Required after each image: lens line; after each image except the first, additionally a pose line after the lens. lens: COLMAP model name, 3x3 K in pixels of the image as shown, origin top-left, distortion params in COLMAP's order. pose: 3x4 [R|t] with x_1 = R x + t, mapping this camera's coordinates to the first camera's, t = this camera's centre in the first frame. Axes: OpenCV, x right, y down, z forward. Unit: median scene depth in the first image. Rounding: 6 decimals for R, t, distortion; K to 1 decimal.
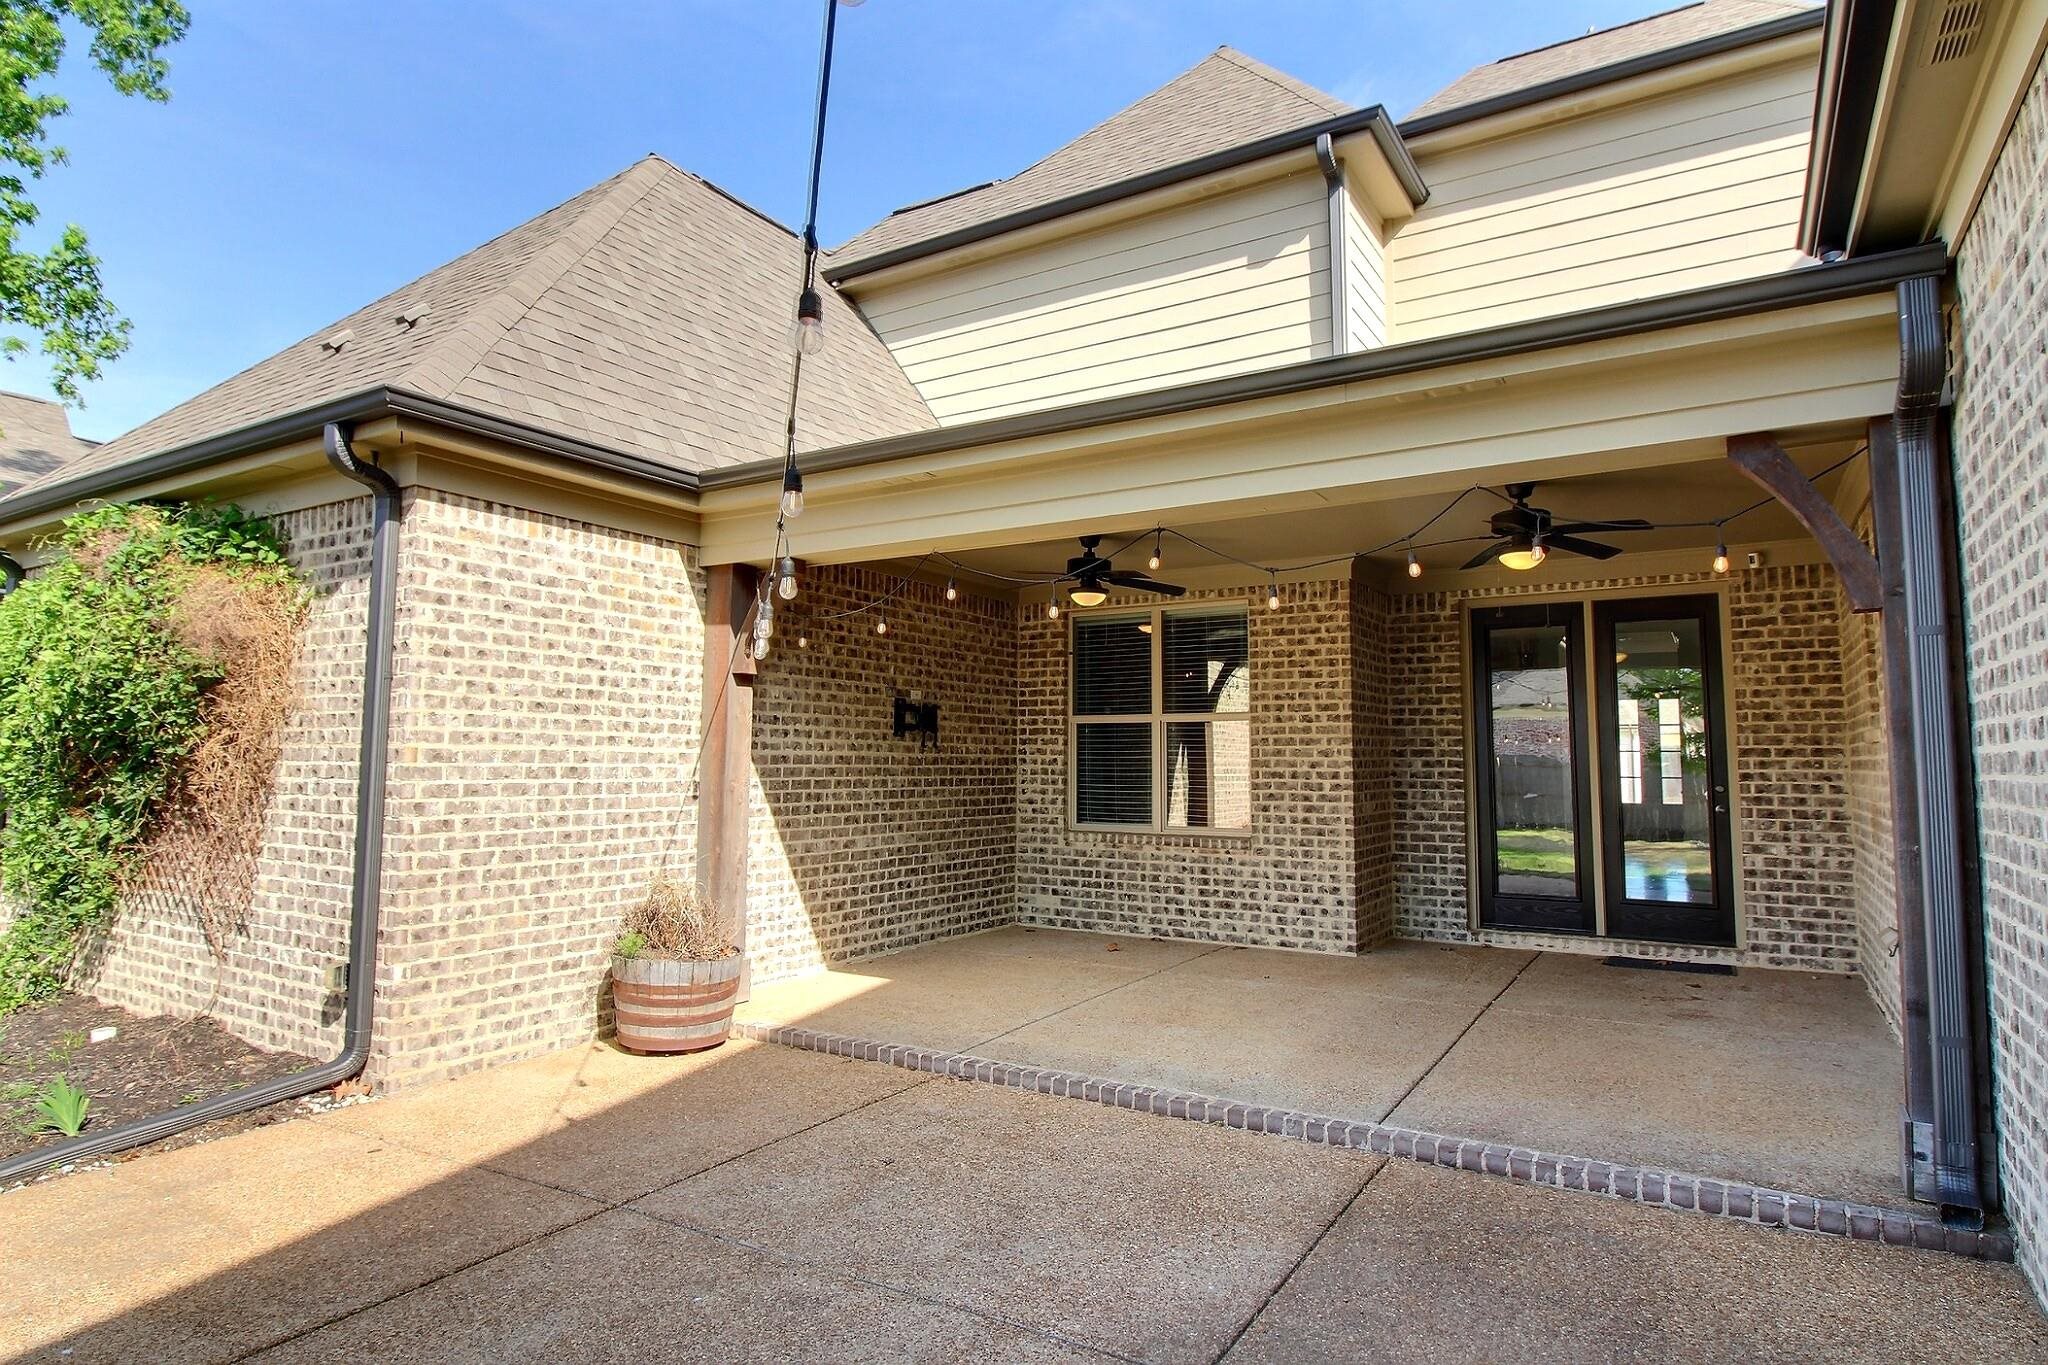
lens RADIAL K [[1134.0, 0, 1019.3], [0, 1134.0, 664.9], [0, 0, 1]] dist [0.003934, -0.006568]
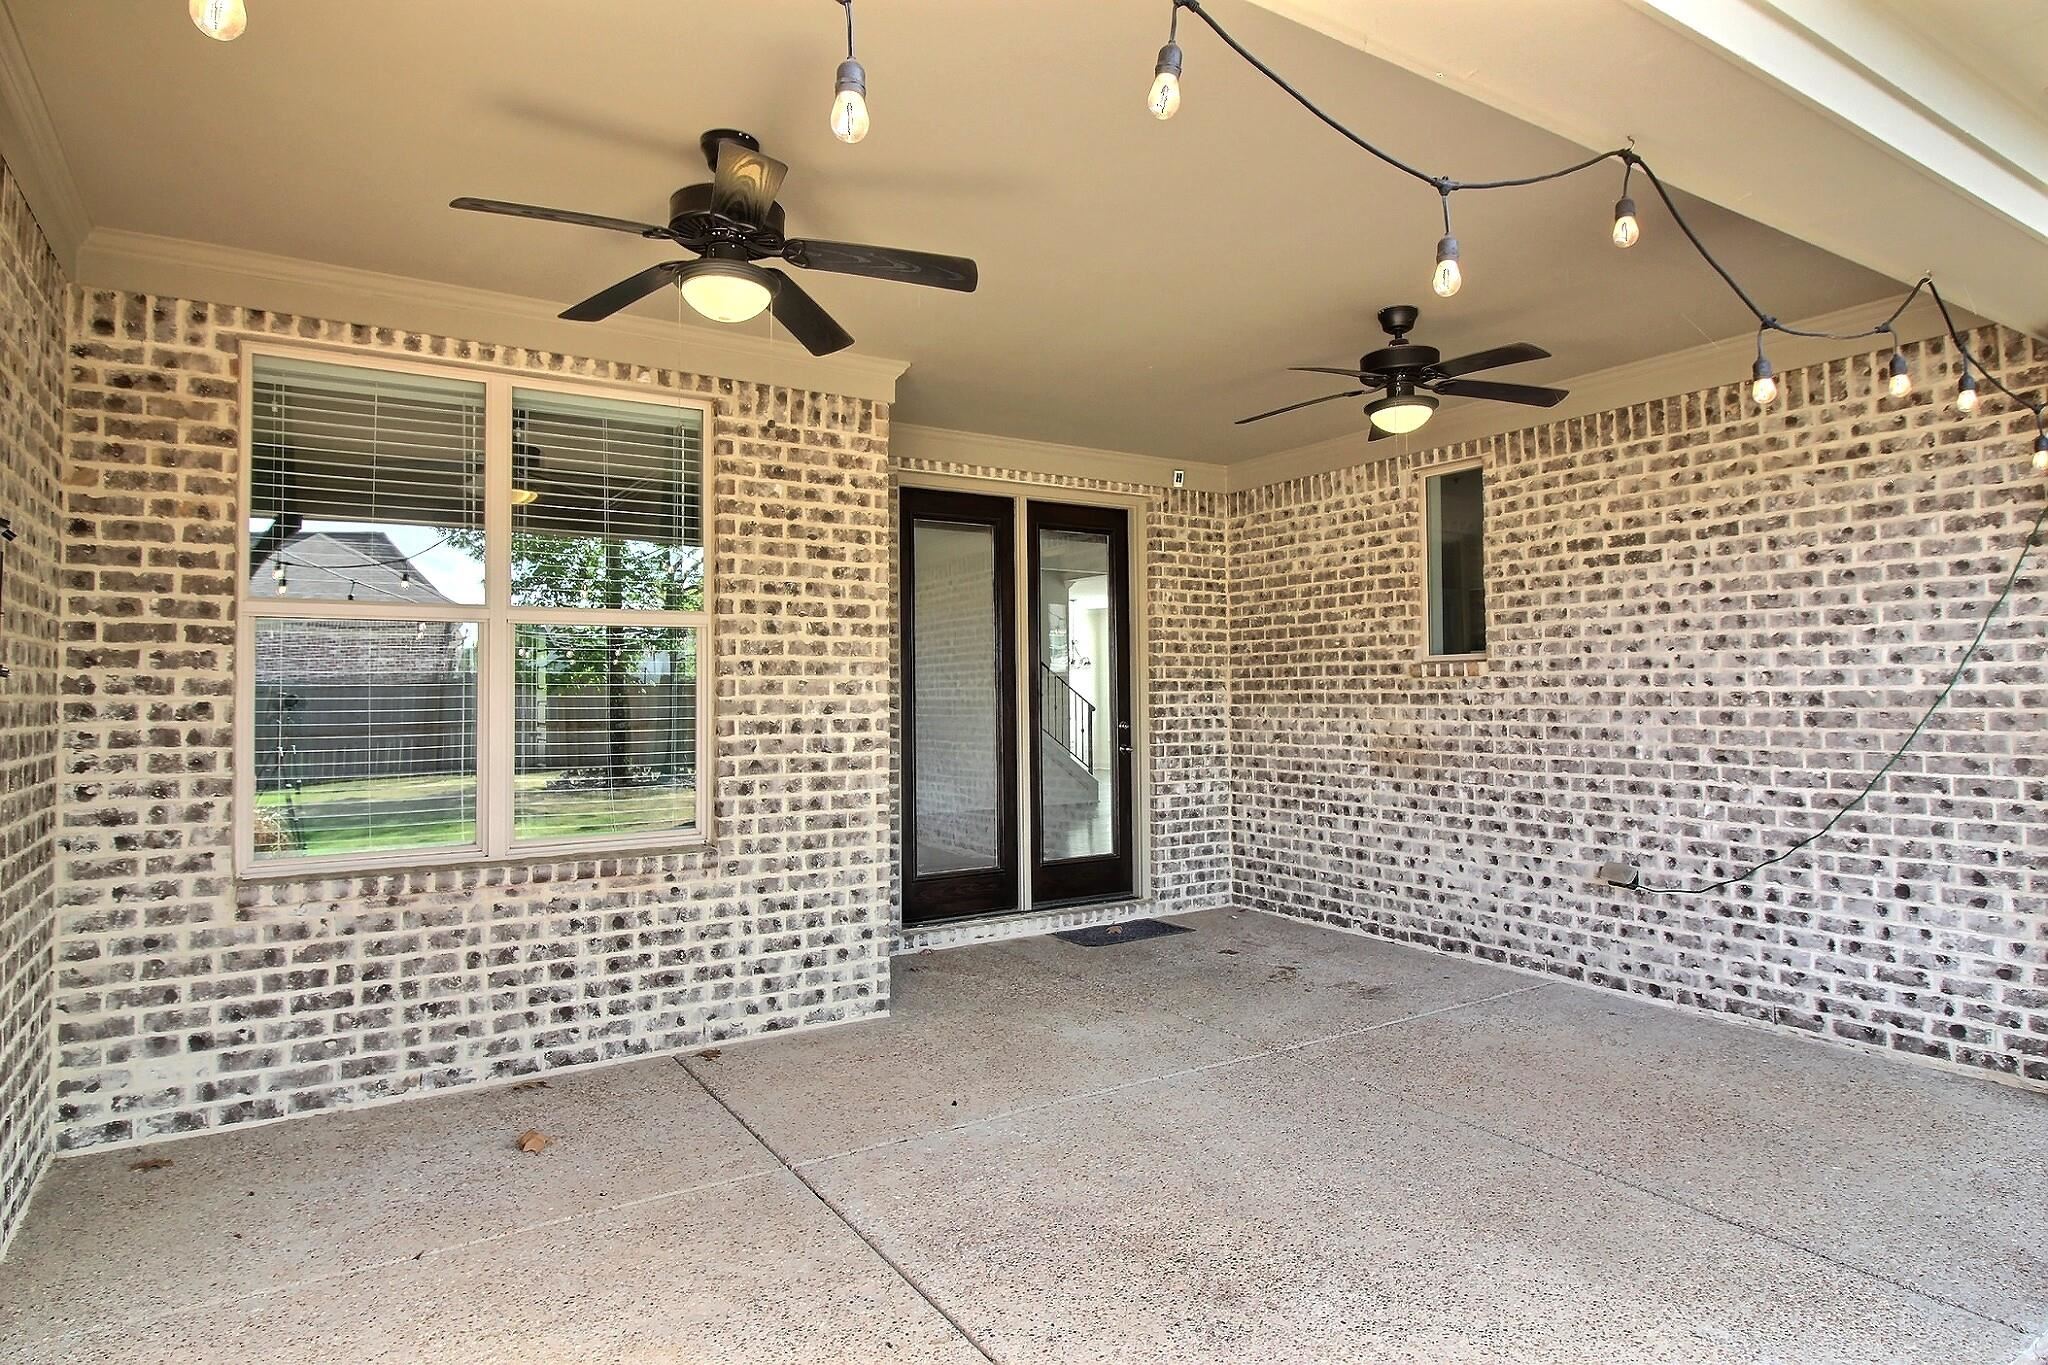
lens RADIAL K [[1134.0, 0, 1021.0], [0, 1134.0, 666.8], [0, 0, 1]] dist [0.003934, -0.006568]
pose [[0.439788, 0.013985, 0.897992, -0.219690], [-0.068148, 0.997516, 0.017840, 0.049062], [-0.895512, -0.069042, 0.439649, 0.646316]]
